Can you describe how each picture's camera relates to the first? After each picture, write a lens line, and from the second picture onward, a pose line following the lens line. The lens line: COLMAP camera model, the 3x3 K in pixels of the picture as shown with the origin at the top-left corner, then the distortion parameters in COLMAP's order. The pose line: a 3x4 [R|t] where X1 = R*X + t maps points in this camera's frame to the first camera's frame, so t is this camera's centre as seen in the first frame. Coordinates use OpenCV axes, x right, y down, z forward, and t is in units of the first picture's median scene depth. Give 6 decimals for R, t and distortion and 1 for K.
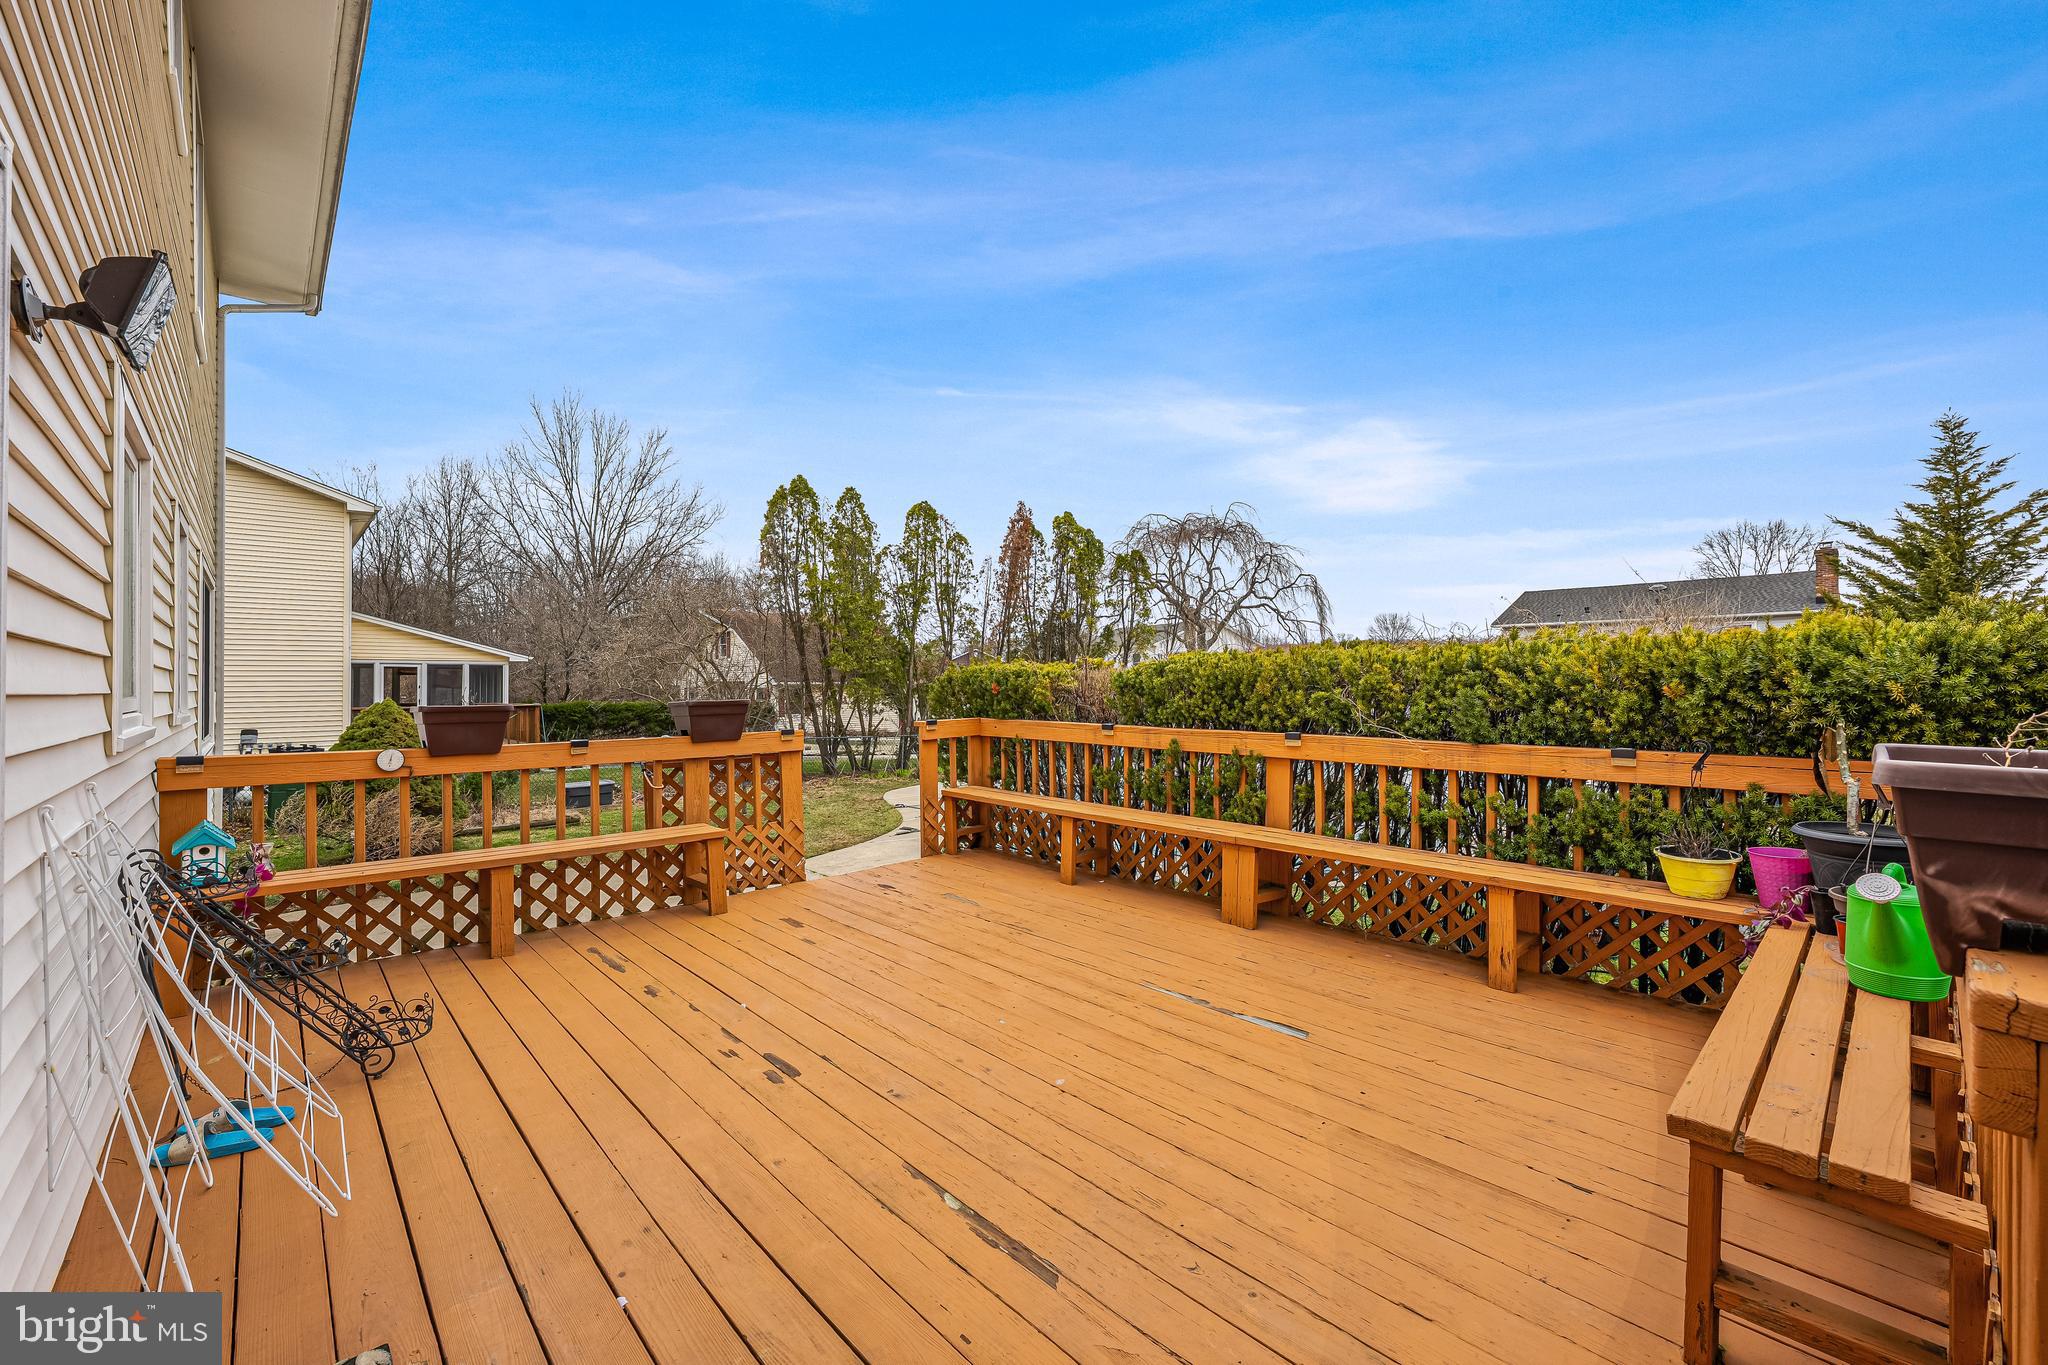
lens RADIAL K [[879.1, 0, 1024.0], [0, 879.1, 682.5], [0, 0, 1]] dist [-0.000182, -0.000357]
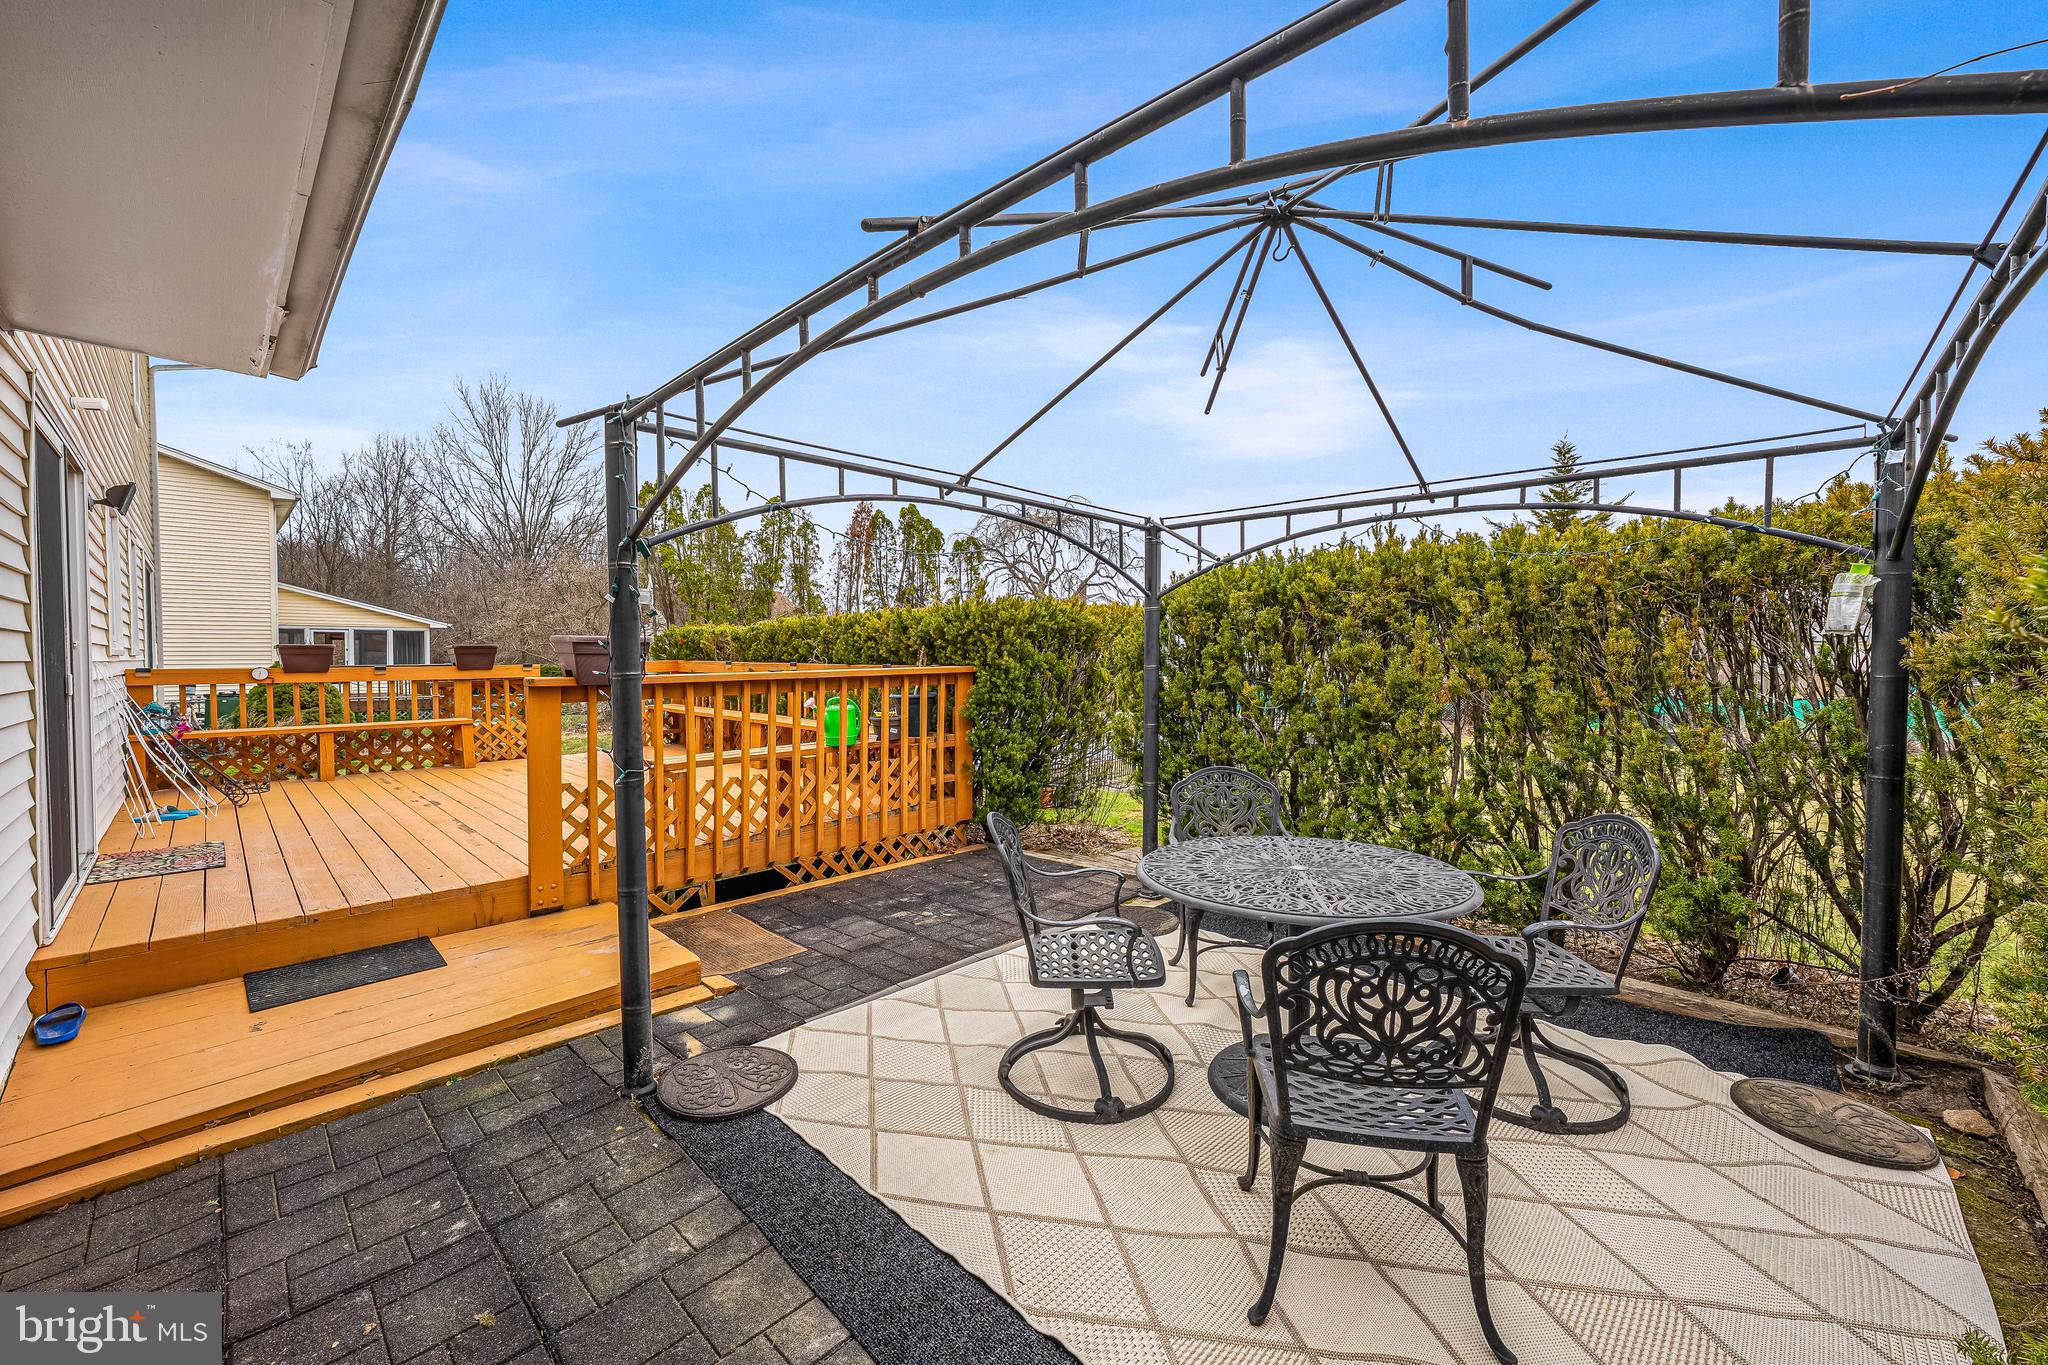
lens RADIAL K [[830.4, 0, 993.8], [0, 830.4, 679.0], [0, 0, 1]] dist [0.015283, 0.000073]
pose [[0.999262, 0.002348, 0.038328, 0.114956], [-0.003555, 0.999499, 0.031459, 0.006042], [-0.038235, -0.031572, 0.998770, -0.125073]]
